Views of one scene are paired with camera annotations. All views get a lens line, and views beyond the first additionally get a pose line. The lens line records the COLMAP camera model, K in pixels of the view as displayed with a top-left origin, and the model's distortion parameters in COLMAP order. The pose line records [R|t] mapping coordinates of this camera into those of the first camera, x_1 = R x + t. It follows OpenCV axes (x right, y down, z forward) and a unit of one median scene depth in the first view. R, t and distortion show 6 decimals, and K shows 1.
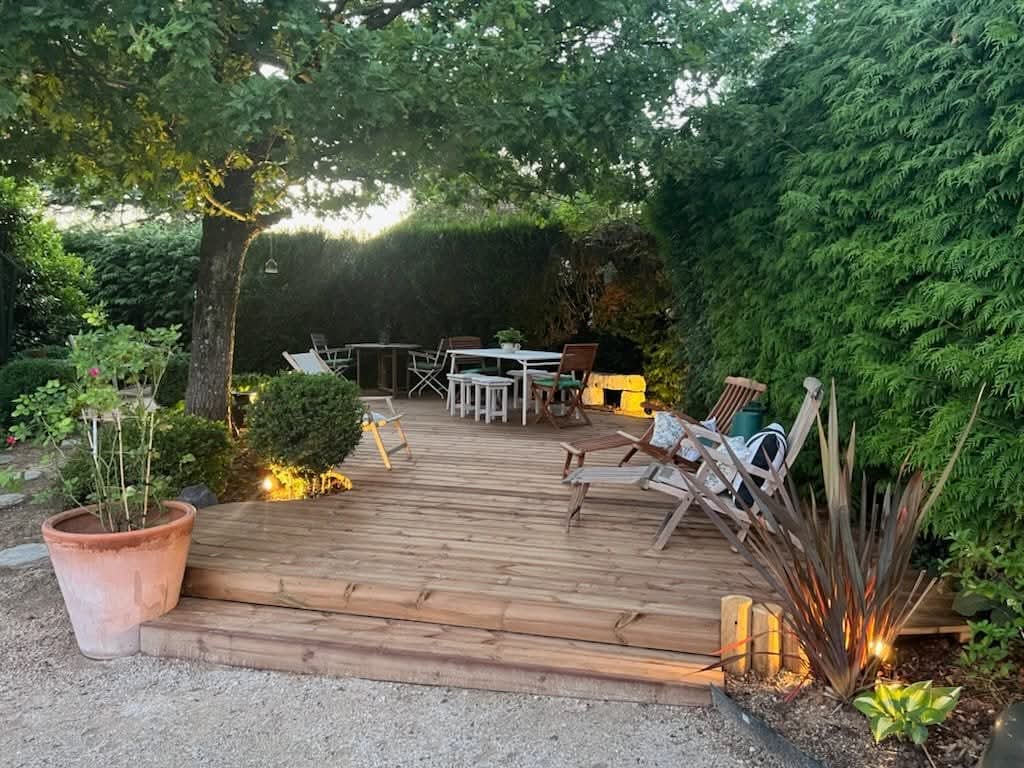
lens RADIAL K [[783.6, 0, 512.0], [0, 783.6, 384.0], [0, 0, 1]] dist [0.005840, -0.002102]
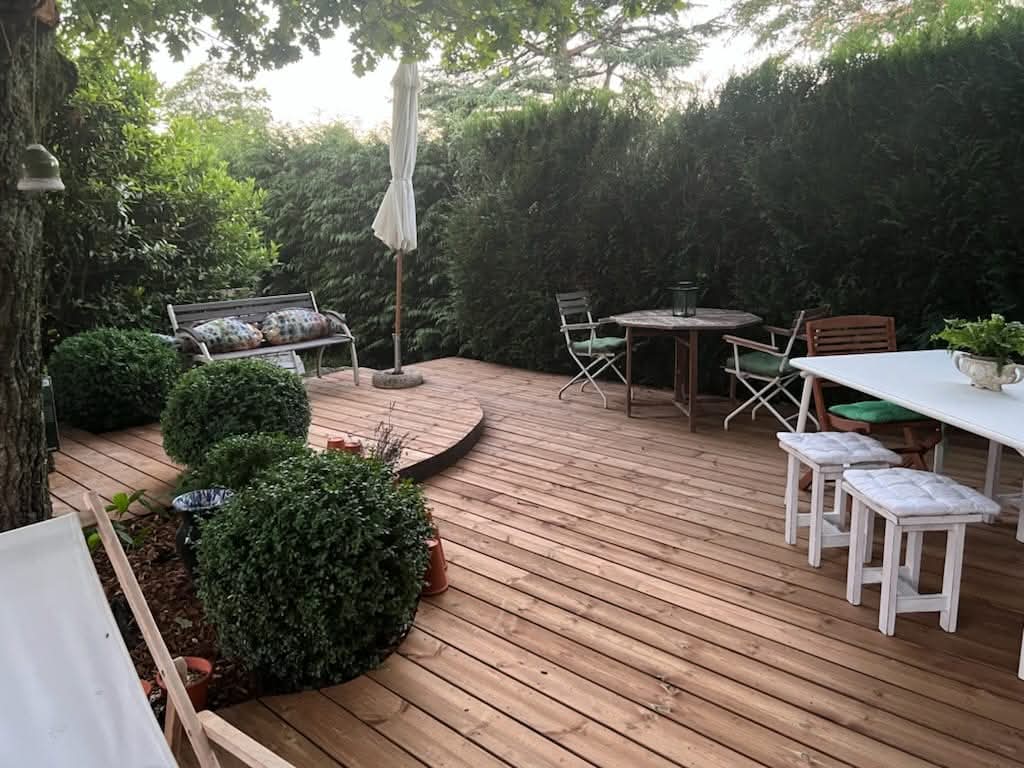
lens RADIAL K [[783.6, 0, 512.0], [0, 783.6, 384.0], [0, 0, 1]] dist [0.005840, -0.002102]
pose [[0.869986, 0.077701, -0.486916, -0.012600], [-0.024594, 0.993115, 0.114535, -0.064312], [0.492463, -0.087669, 0.865907, 0.536483]]
